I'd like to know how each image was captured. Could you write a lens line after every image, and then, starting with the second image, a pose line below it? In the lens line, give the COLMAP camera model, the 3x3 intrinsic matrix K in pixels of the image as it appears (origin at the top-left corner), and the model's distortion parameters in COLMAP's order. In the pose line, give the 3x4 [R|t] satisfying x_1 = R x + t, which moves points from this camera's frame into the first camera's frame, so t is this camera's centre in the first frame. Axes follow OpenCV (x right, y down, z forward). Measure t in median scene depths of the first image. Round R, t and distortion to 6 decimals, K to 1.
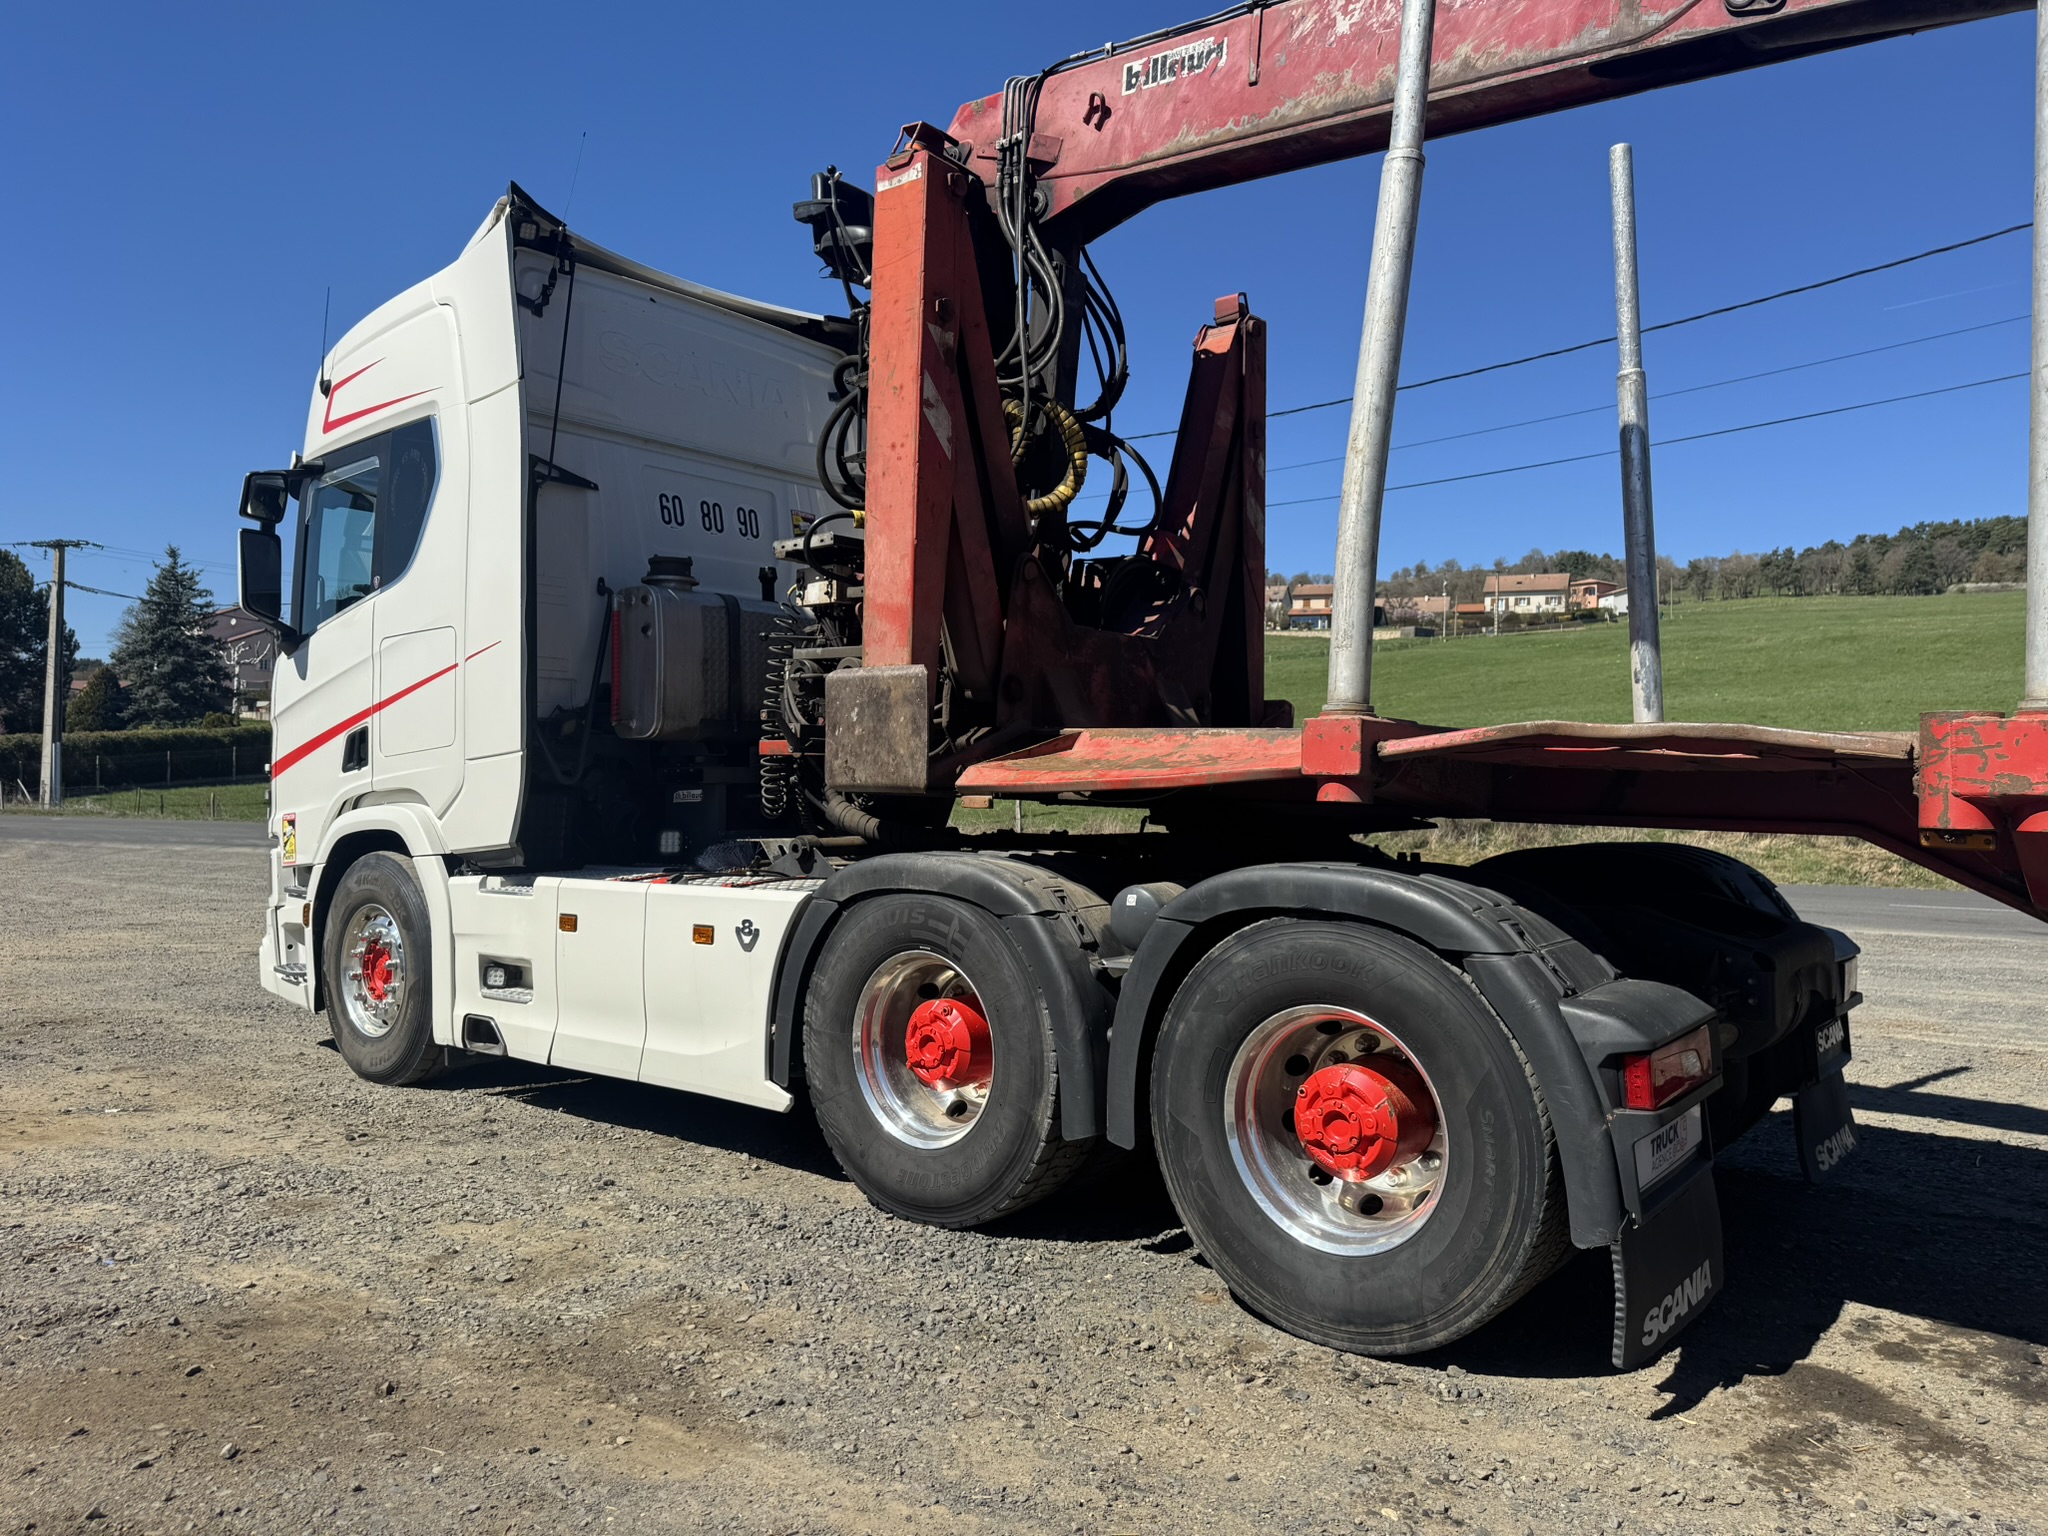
lens RADIAL K [[1565.9, 0, 1024.0], [0, 1565.9, 768.0], [0, 0, 1]] dist [0.030363, -0.047496]
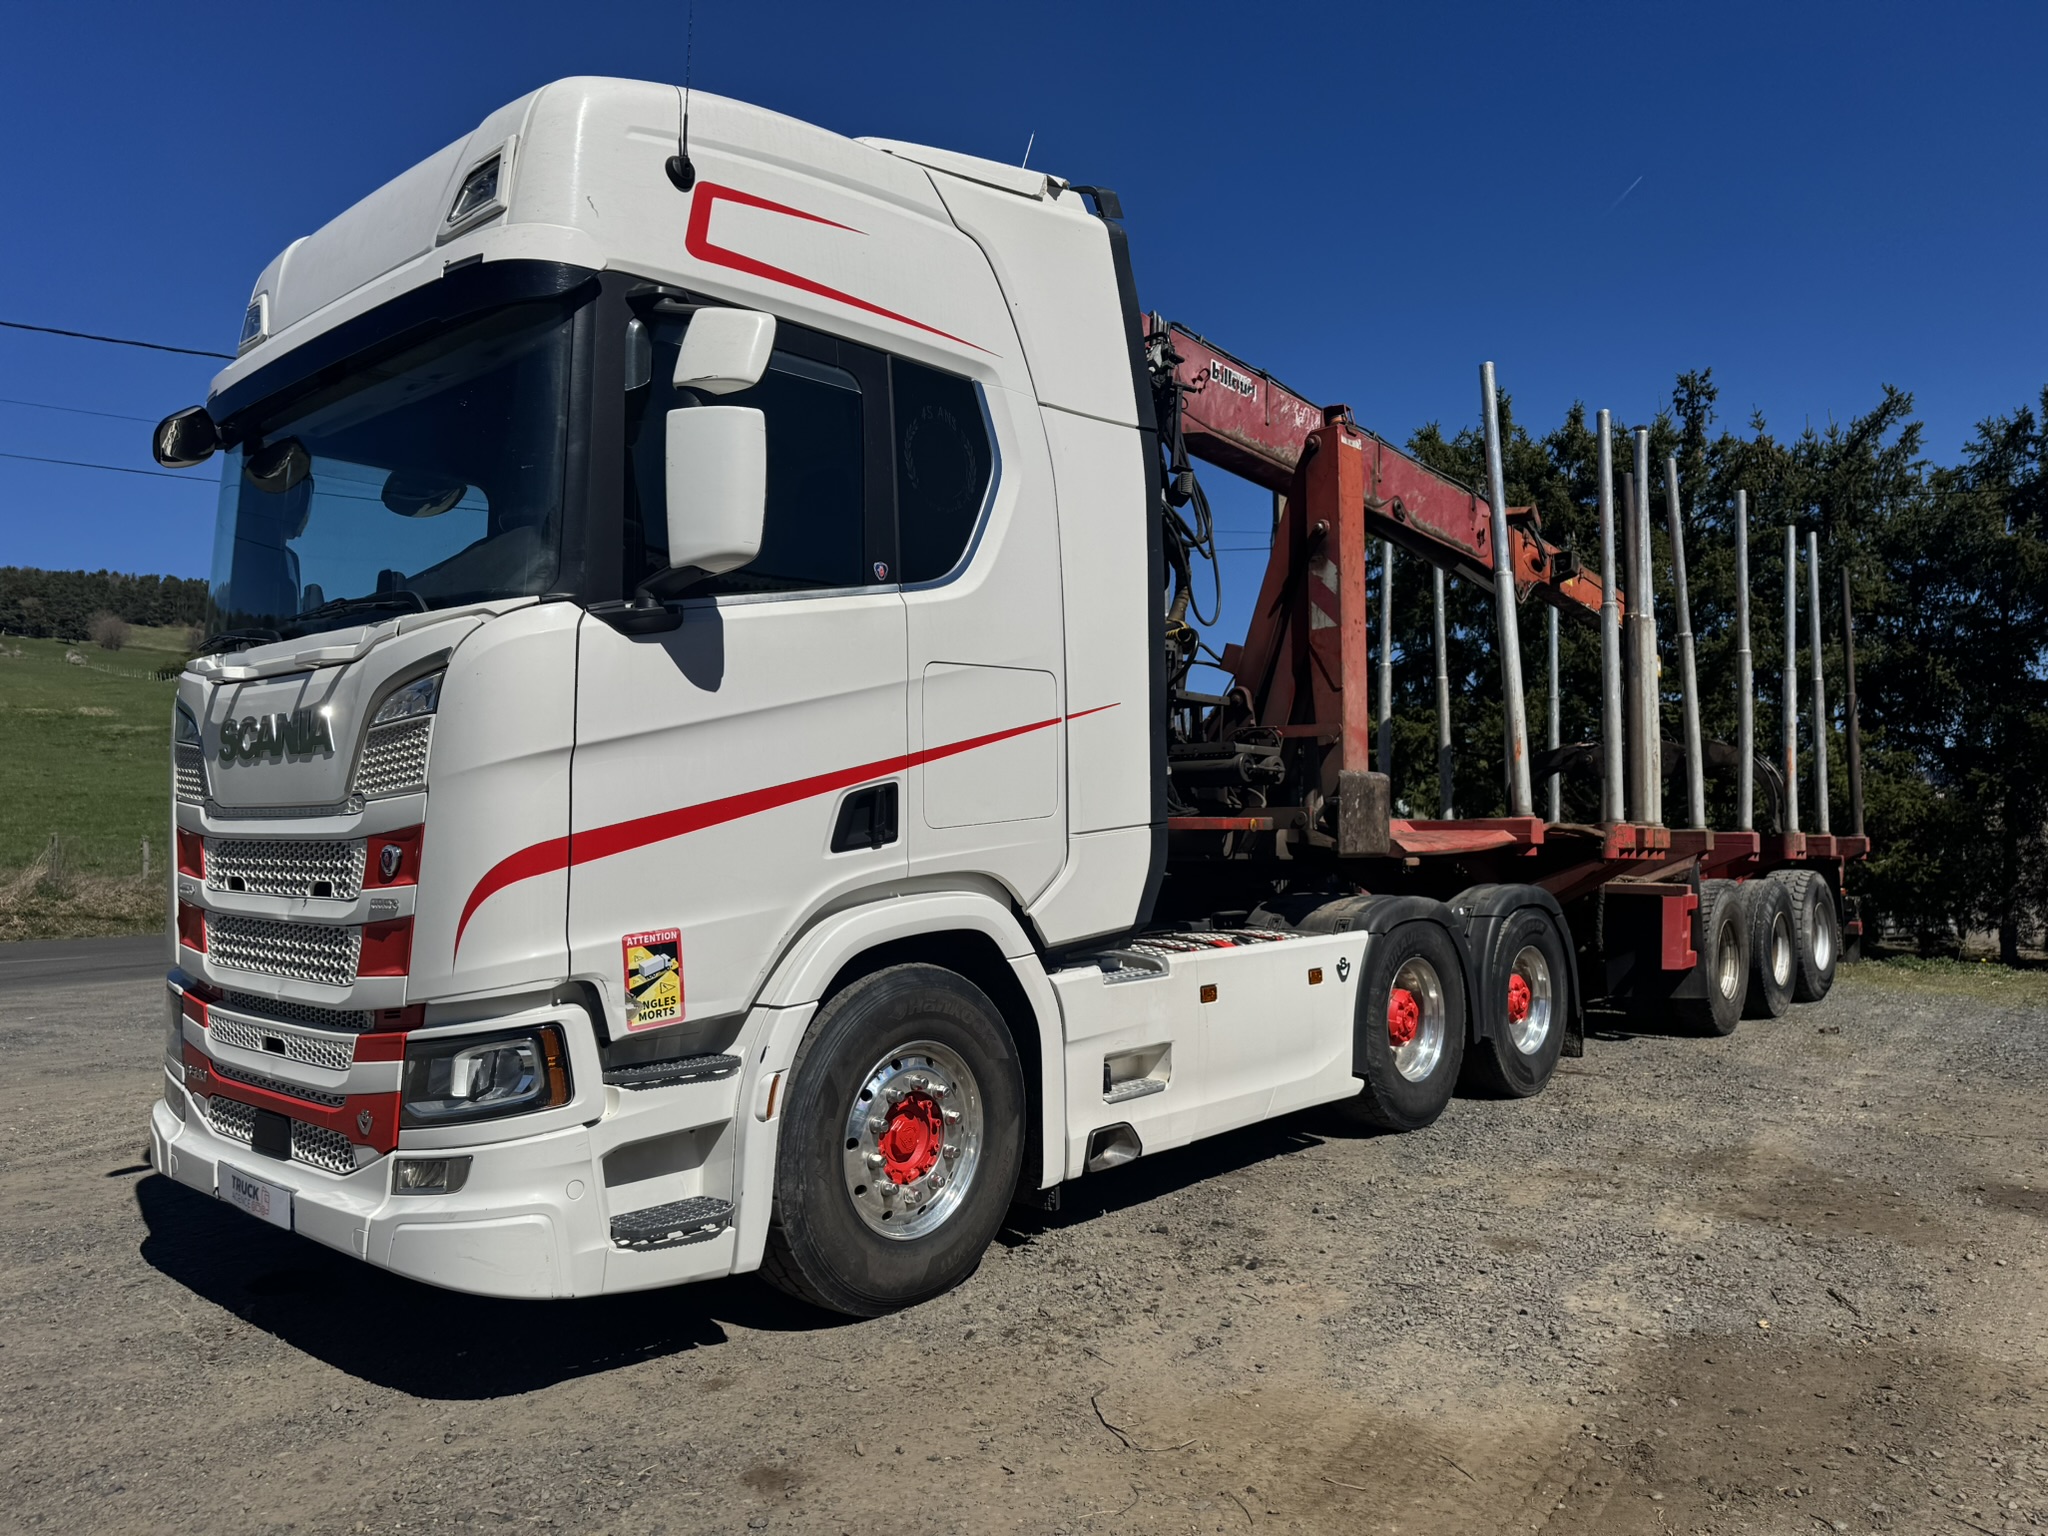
lens RADIAL K [[1374.2, 0, 1025.2], [0, 1374.2, 778.7], [0, 0, 1]] dist [0.041338, -0.036701]
pose [[0.052884, 0.028420, 0.998196, -1.328926], [-0.015389, 0.999499, -0.027641, -0.016731], [-0.998482, -0.013899, 0.053295, 1.191446]]
